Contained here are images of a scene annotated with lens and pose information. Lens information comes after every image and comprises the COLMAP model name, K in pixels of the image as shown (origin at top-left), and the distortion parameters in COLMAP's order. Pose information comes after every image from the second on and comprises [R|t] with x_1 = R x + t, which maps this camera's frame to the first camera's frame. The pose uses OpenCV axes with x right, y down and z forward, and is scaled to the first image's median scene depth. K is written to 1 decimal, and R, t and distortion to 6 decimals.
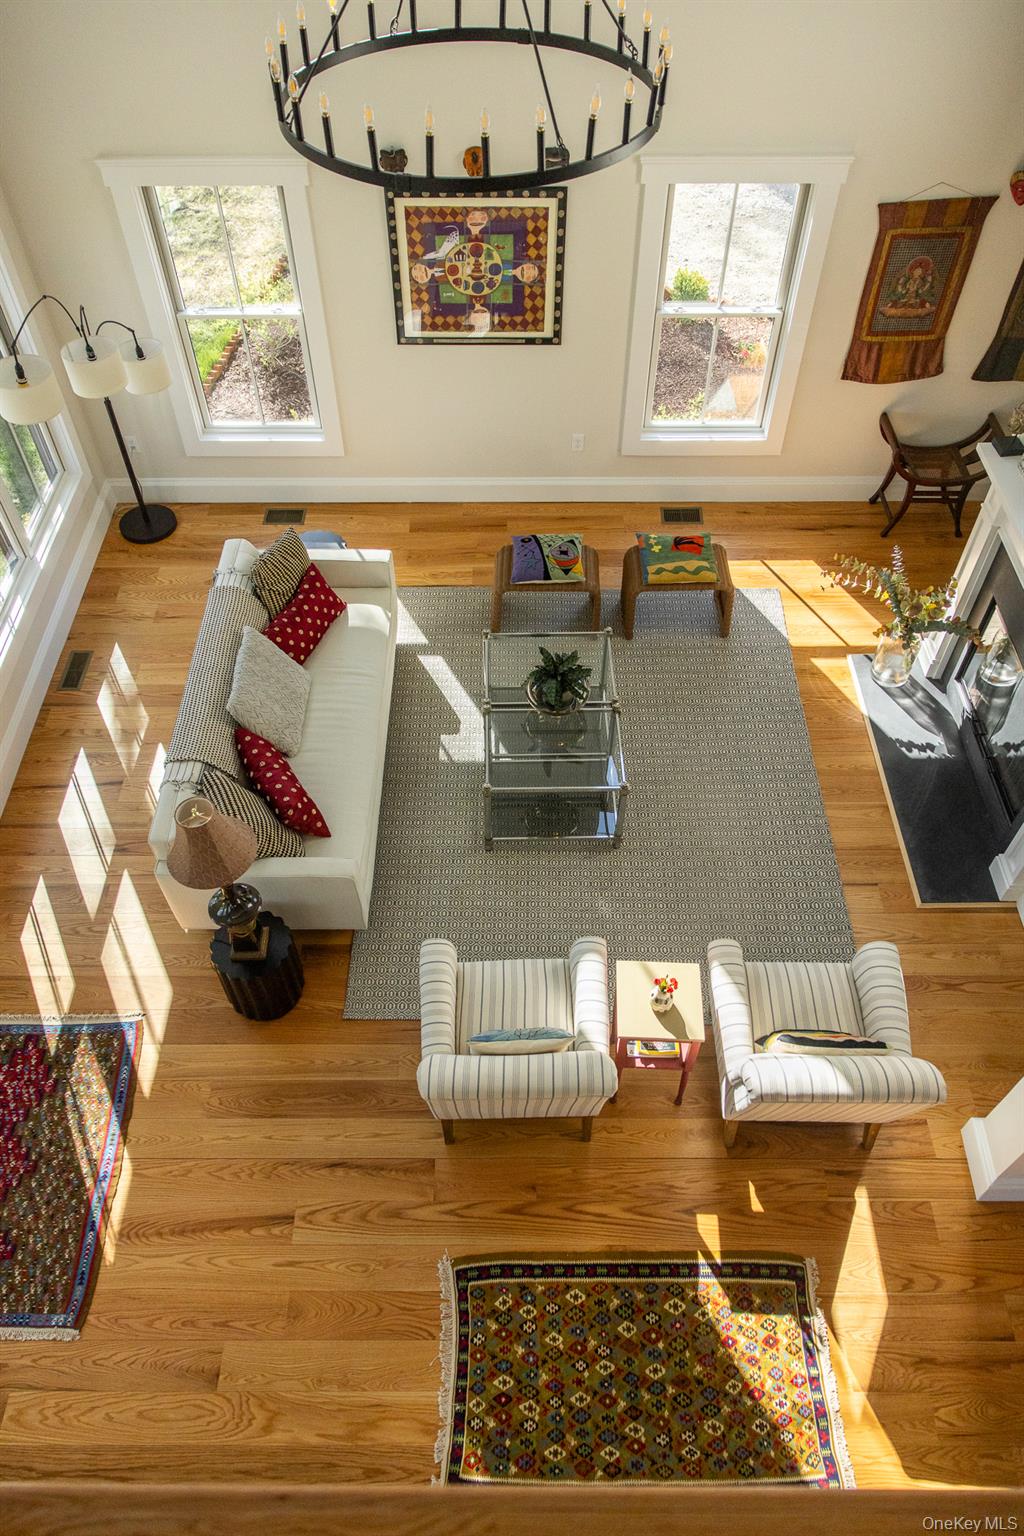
lens RADIAL K [[1049.0, 0, 510.7], [0, 1049.0, 768.0], [0, 0, 1]] dist [-0.011685, 0.007575]
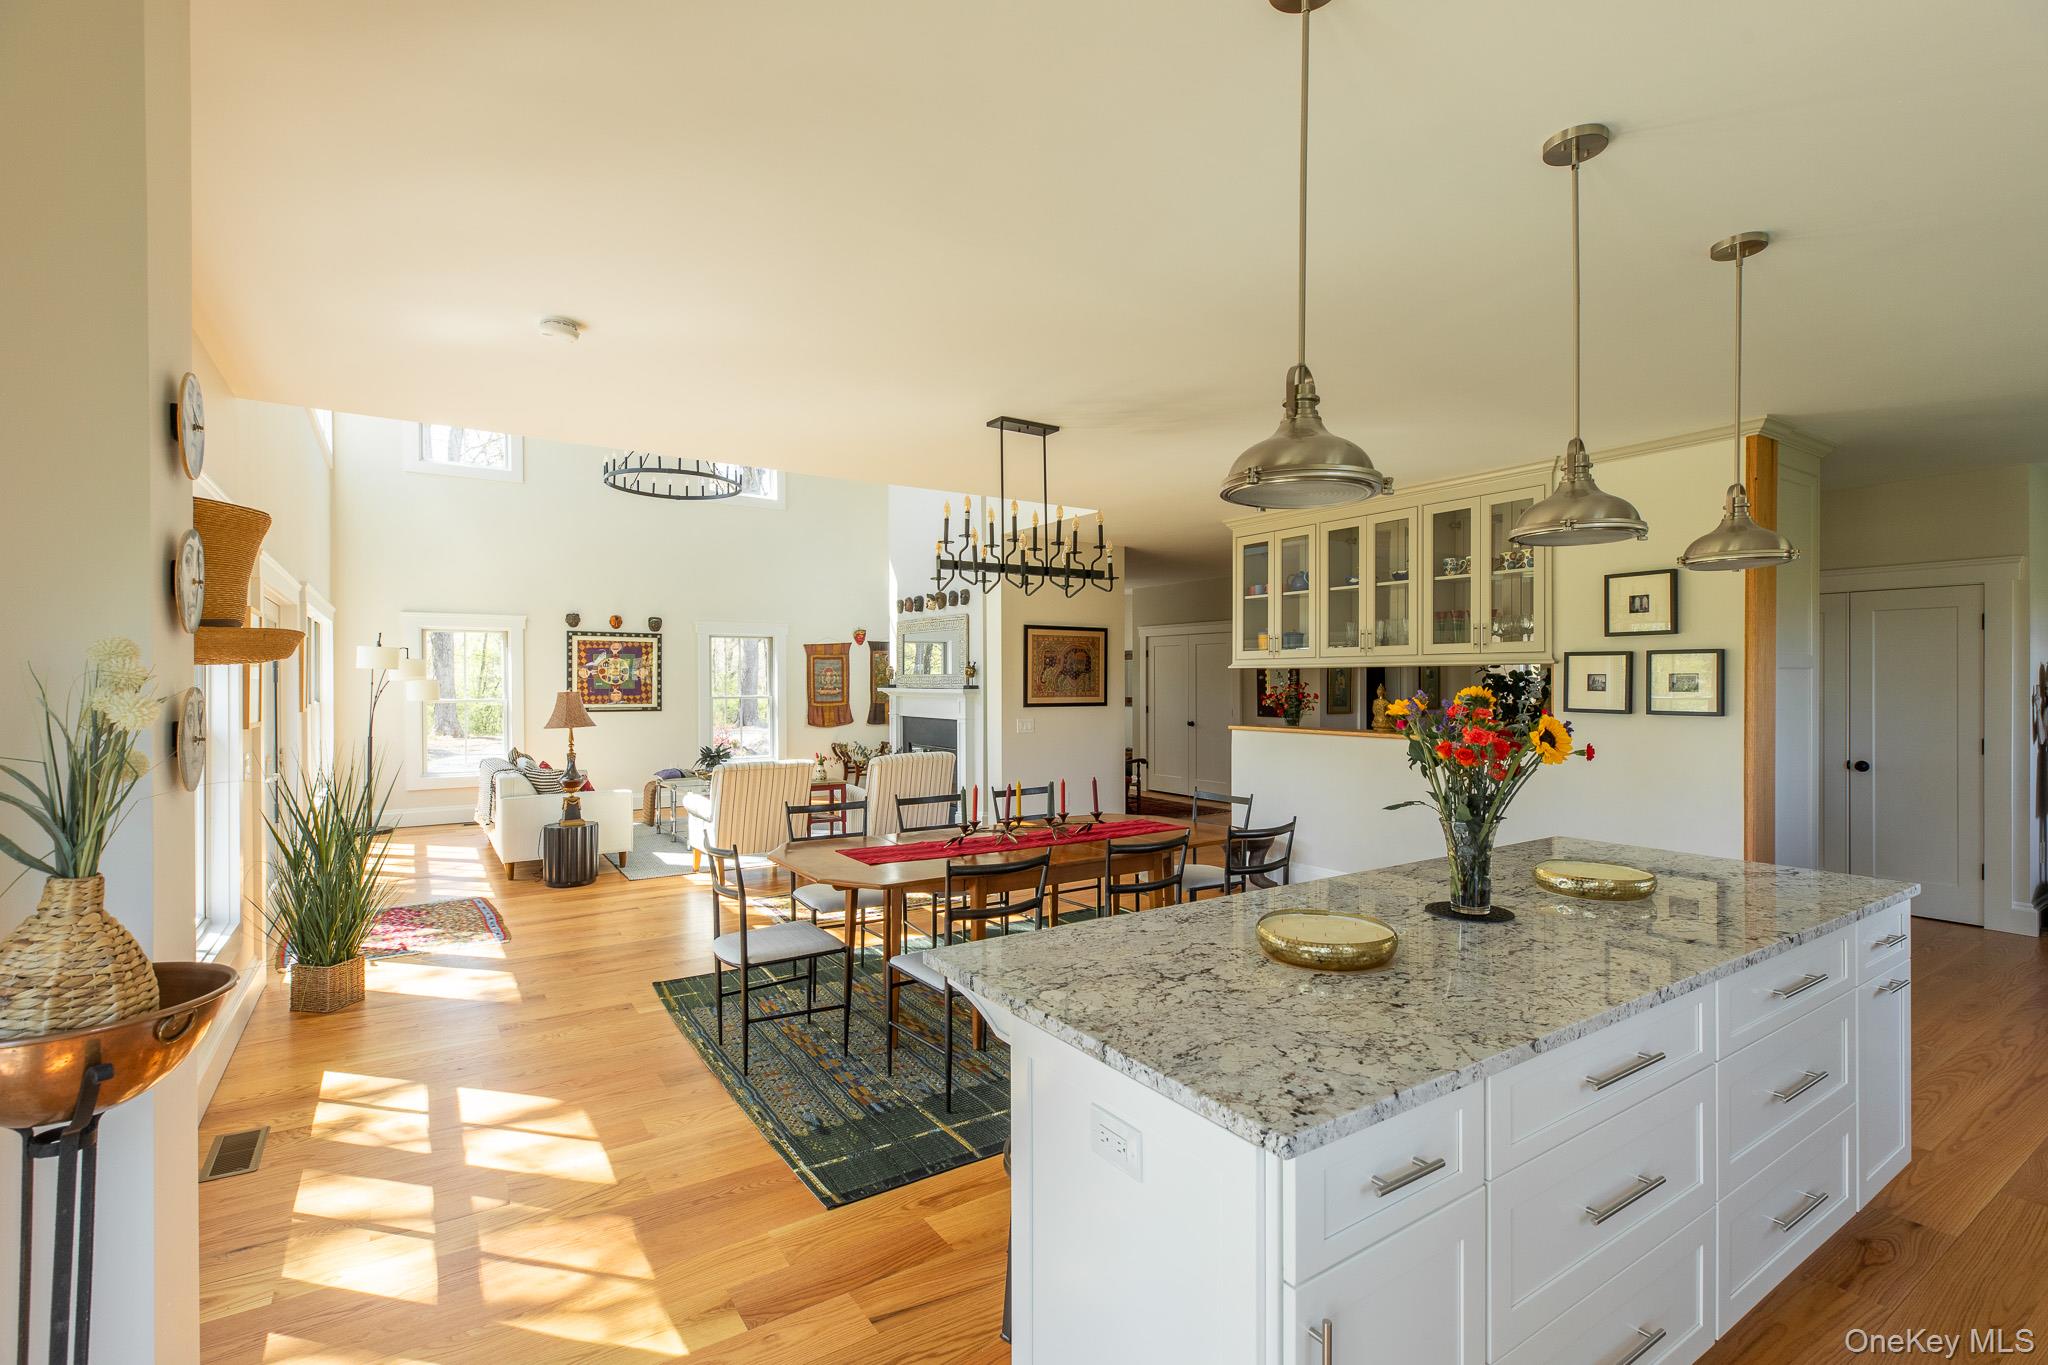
lens RADIAL K [[930.8, 0, 1036.9], [0, 930.8, 688.3], [0, 0, 1]] dist [0.002583, 0.000037]
pose [[0.827569, 0.001465, 0.561362, -0.375954], [0.438481, 0.622717, -0.648042, 1.077116], [-0.350519, 0.782446, 0.514699, -0.166778]]
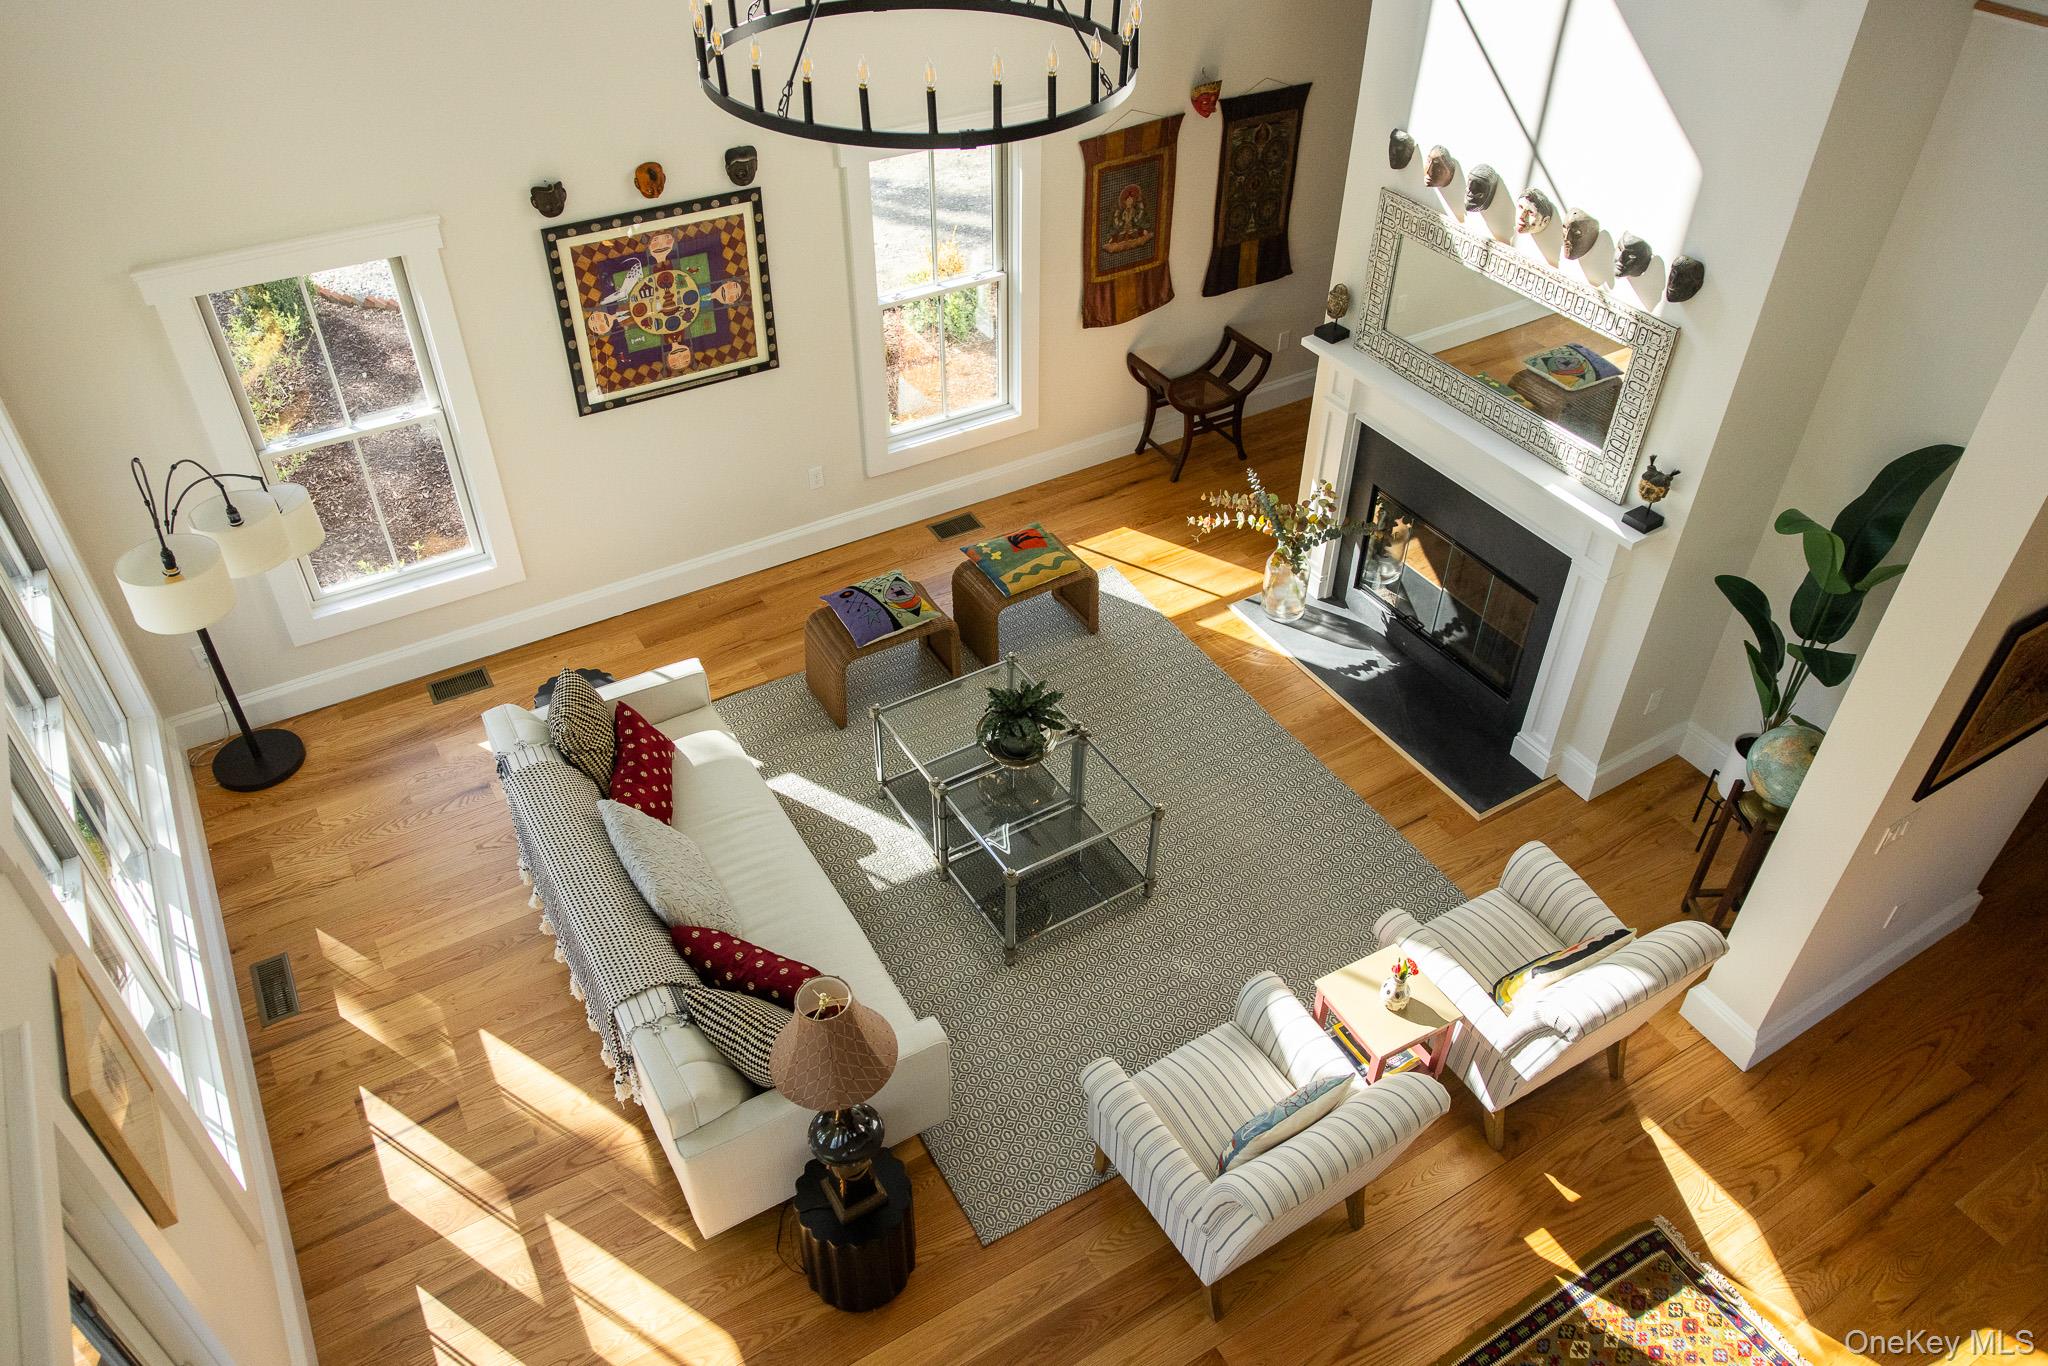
lens RADIAL K [[1398.6, 0, 1009.0], [0, 1398.6, 619.6], [0, 0, 1]] dist [-0.011685, 0.007575]
pose [[0.865559, -0.305258, 0.397021, -0.316764], [0.385416, 0.912233, -0.138868, -0.008082], [-0.319785, 0.273217, 0.907243, 0.017349]]
